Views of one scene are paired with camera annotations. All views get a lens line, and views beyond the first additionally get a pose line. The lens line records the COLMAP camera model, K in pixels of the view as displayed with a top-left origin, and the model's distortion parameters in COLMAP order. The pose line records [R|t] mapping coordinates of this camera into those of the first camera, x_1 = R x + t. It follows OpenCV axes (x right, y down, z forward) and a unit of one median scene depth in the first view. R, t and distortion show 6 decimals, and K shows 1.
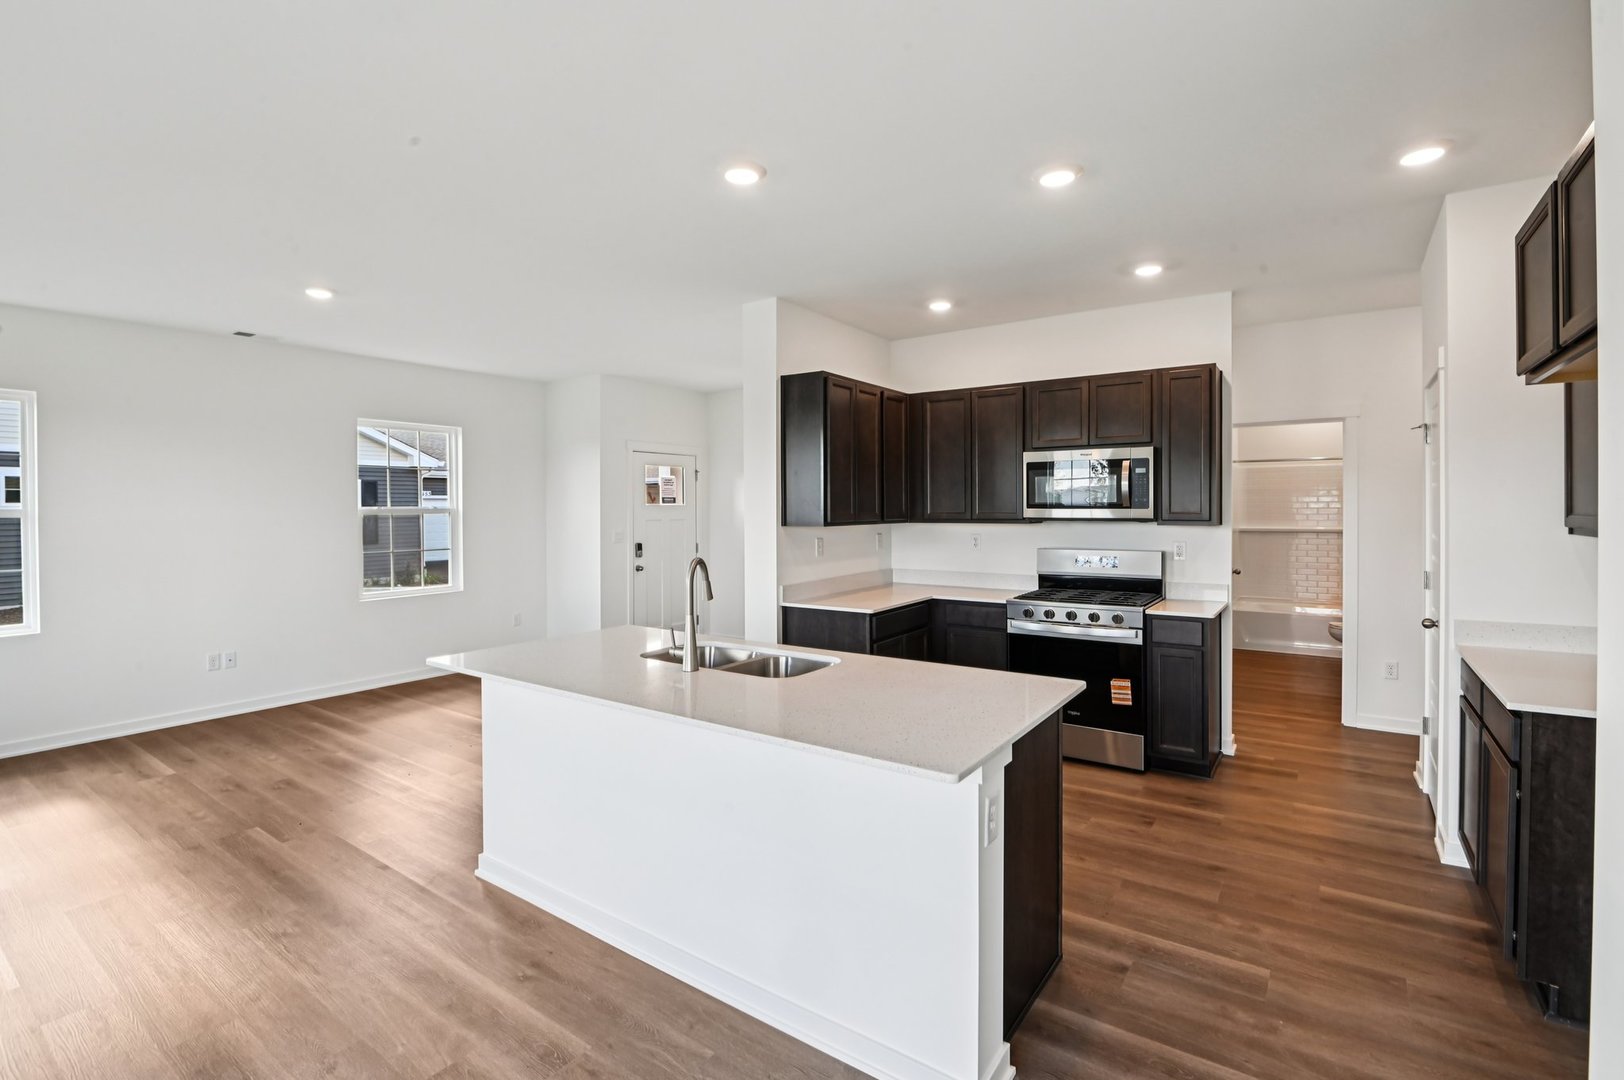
lens RADIAL K [[744.3, 0, 797.8], [0, 744.3, 510.4], [0, 0, 1]] dist [-0.016707, -0.000578]
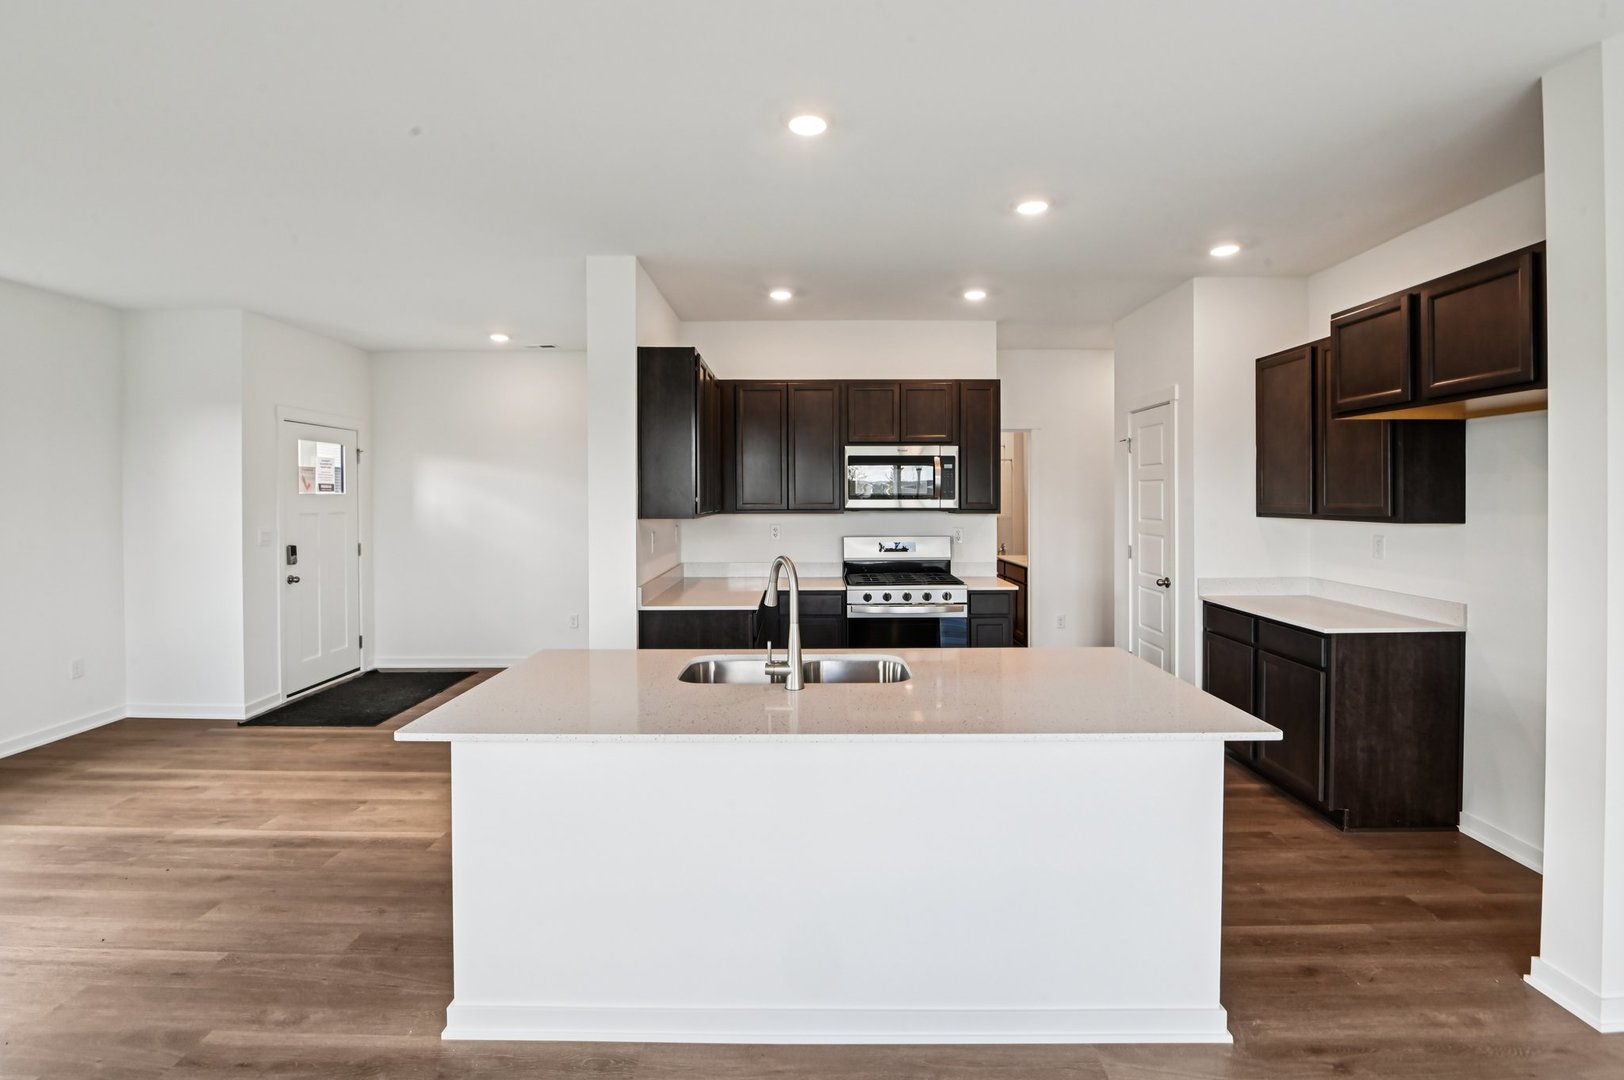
lens RADIAL K [[755.2, 0, 799.7], [0, 755.2, 494.9], [0, 0, 1]] dist [-0.014794, -0.001013]
pose [[0.819103, 0.004325, 0.573631, -0.378587], [-0.000016, 0.999972, -0.007516, -0.000777], [-0.573647, 0.006147, 0.819080, 0.166810]]
